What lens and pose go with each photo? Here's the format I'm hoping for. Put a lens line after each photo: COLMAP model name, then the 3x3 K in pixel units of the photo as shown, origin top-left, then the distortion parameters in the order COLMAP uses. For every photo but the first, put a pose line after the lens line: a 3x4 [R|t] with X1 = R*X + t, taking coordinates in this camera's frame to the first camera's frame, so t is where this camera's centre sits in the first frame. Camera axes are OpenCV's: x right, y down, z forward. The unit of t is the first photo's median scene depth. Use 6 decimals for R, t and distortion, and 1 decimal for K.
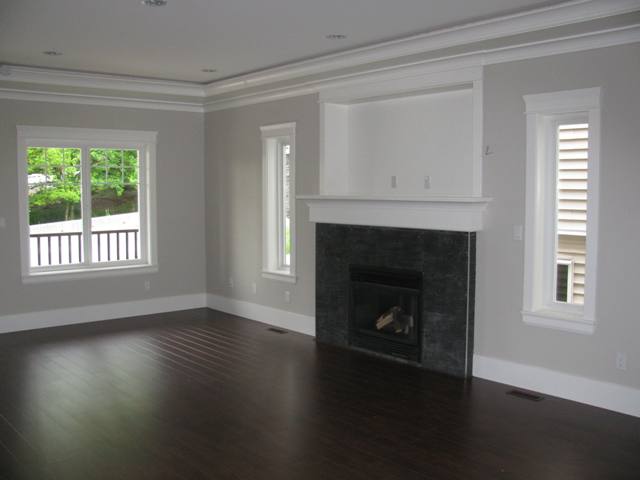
lens RADIAL K [[711.1, 0, 320.0], [0, 711.1, 240.0], [0, 0, 1]] dist [-0.034290, -0.007266]
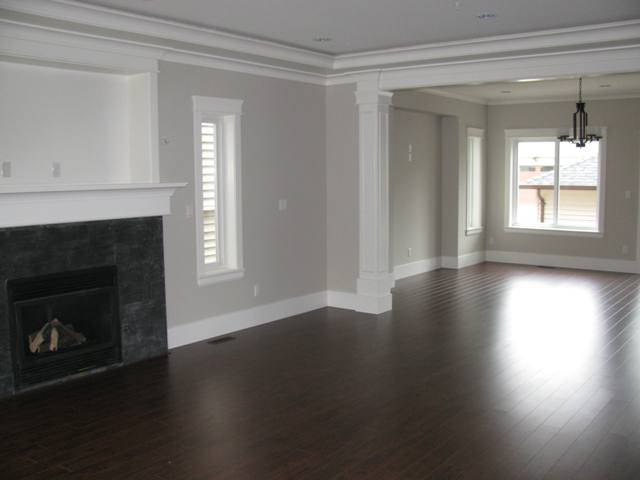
lens RADIAL K [[711.1, 0, 320.0], [0, 711.1, 240.0], [0, 0, 1]] dist [-0.034290, -0.007266]
pose [[-0.213310, -0.090287, 0.972804, -0.823695], [0.093206, 0.989298, 0.112255, -0.067918], [-0.972528, 0.114616, -0.202612, 0.928853]]
